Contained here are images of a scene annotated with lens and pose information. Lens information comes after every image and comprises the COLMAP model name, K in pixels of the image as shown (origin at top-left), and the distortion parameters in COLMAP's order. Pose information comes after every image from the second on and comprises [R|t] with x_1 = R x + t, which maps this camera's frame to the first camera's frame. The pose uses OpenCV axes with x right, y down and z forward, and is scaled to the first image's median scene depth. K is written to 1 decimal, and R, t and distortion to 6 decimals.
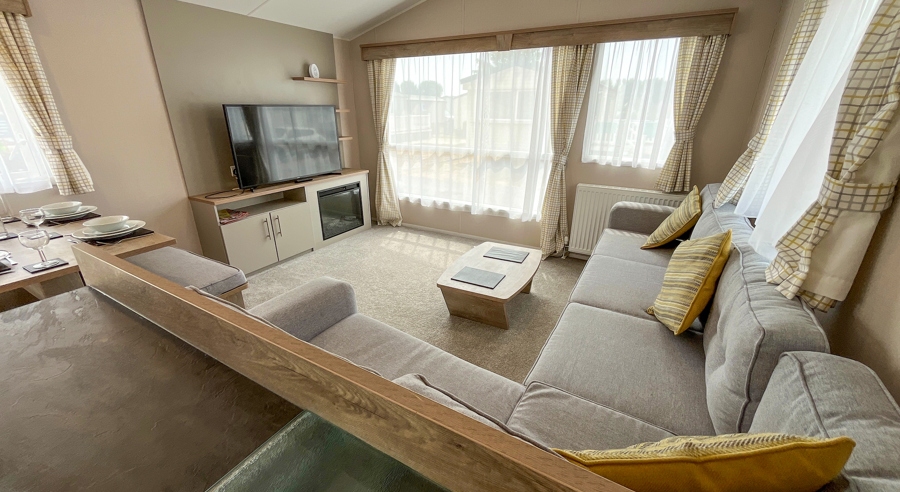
lens RADIAL K [[365.7, 0, 448.1], [0, 365.7, 248.4], [0, 0, 1]] dist [-0.001330, -0.001432]
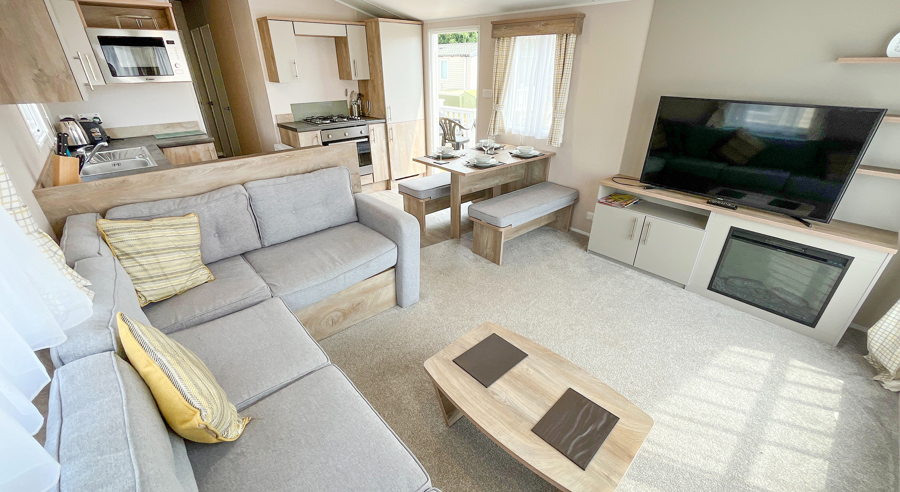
lens RADIAL K [[365.7, 0, 450.6], [0, 365.7, 246.8], [0, 0, 1]] dist [-0.001330, -0.001432]
pose [[-0.315679, 0.416875, -0.852386, 0.439062], [-0.351956, 0.782795, 0.513185, -0.302843], [0.881178, 0.462004, -0.100390, 0.623193]]
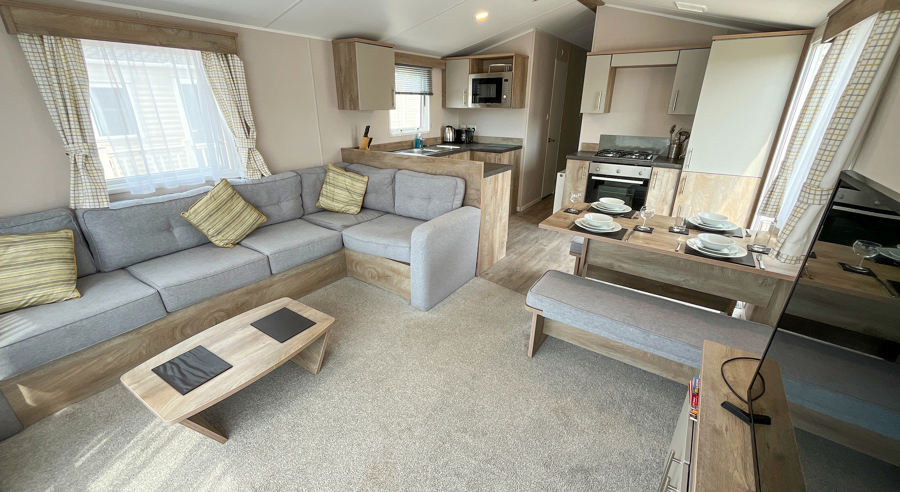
lens RADIAL K [[365.7, 0, 447.8], [0, 365.7, 246.9], [0, 0, 1]] dist [-0.001330, -0.001432]
pose [[-0.996224, -0.045347, 0.074033, -0.251127], [0.017811, 0.727858, 0.685497, -0.444441], [-0.084971, 0.684227, -0.724302, 1.018208]]
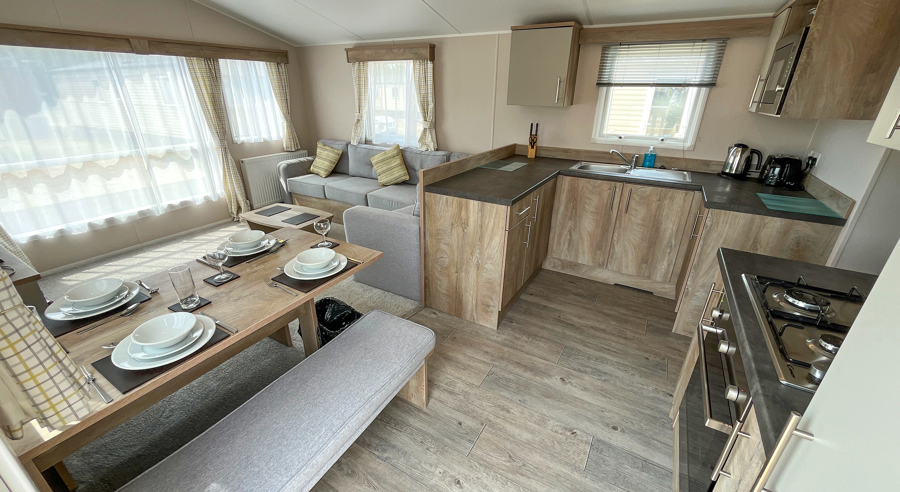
lens RADIAL K [[365.7, 0, 446.5], [0, 365.7, 246.4], [0, 0, 1]] dist [-0.001330, -0.001432]
pose [[0.021730, -0.399787, 0.916350, -0.944040], [0.357780, 0.858975, 0.366271, -0.115116], [-0.933553, 0.319893, 0.161702, 0.150836]]
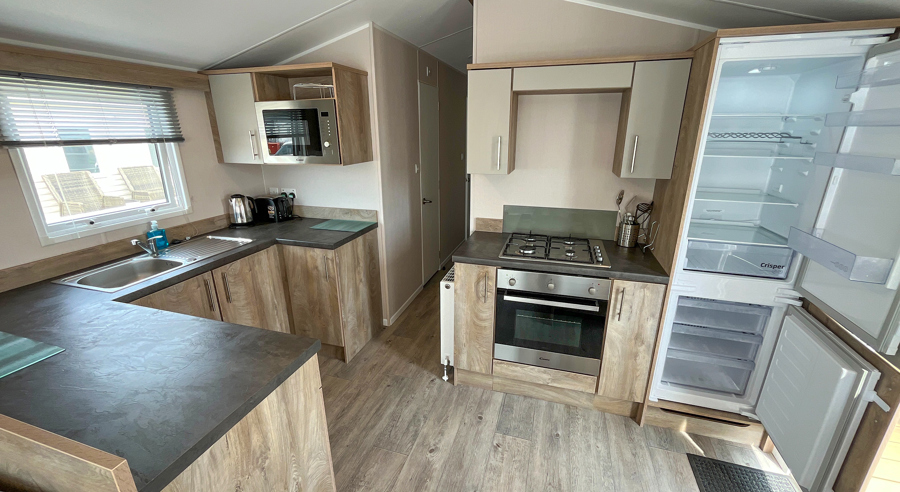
lens RADIAL K [[365.7, 0, 449.2], [0, 365.7, 245.1], [0, 0, 1]] dist [-0.001330, -0.001432]
pose [[-0.976362, 0.058256, -0.208144, -0.401679], [-0.086570, 0.776976, 0.623549, -0.237271], [0.198048, 0.626829, -0.753567, 0.371047]]
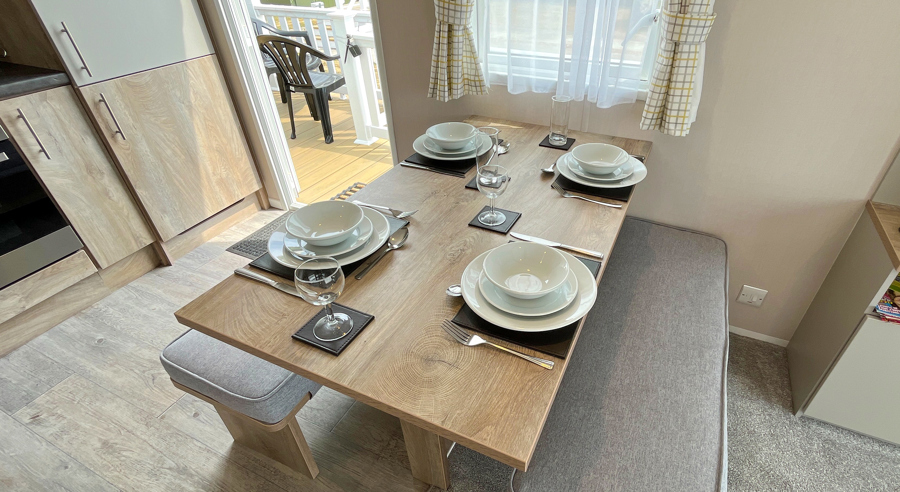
lens RADIAL K [[437.2, 0, 495.2], [0, 437.2, 245.3], [0, 0, 1]] dist [-0.003427, -0.000458]
pose [[0.100769, 0.572572, -0.813638, -0.276594], [-0.364971, 0.782061, 0.505150, -0.162136], [0.925549, 0.246051, 0.287780, 0.408641]]
